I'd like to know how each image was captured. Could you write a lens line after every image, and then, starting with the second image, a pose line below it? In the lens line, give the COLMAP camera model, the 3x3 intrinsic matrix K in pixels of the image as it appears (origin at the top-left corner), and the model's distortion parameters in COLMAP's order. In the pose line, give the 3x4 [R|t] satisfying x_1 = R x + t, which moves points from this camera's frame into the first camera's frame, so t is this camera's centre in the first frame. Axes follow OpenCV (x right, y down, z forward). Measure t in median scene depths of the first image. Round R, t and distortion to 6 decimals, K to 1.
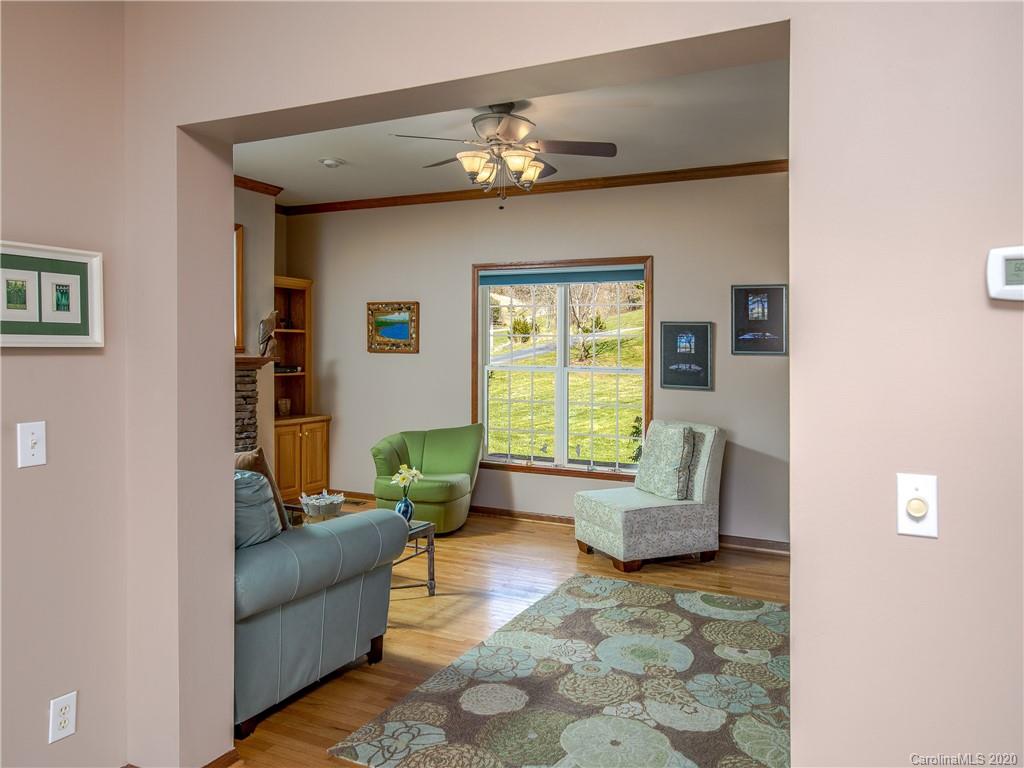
lens RADIAL K [[749.3, 0, 512.0], [0, 749.3, 384.0], [0, 0, 1]] dist [0.000914, 0.000576]
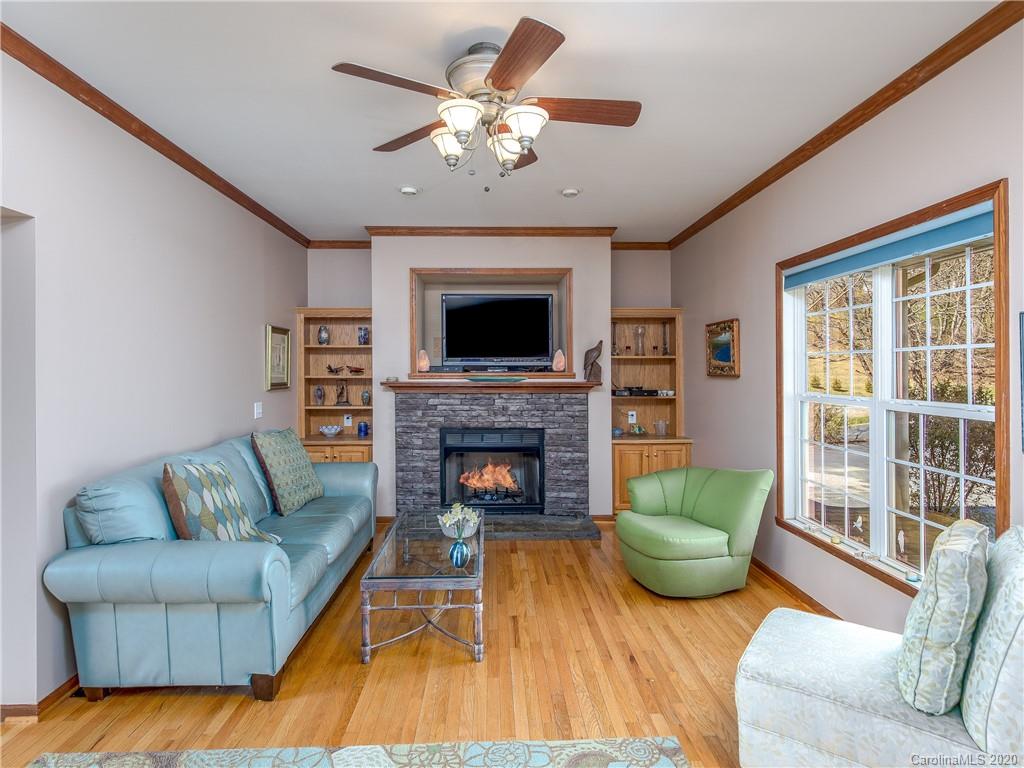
lens RADIAL K [[533.3, 0, 512.0], [0, 533.3, 384.0], [0, 0, 1]] dist [-0.001113, -0.000590]
pose [[0.477371, 0.008787, -0.878658, 0.307095], [-0.031788, 0.999468, -0.007275, -0.022303], [0.878127, 0.031404, 0.477397, 0.505711]]
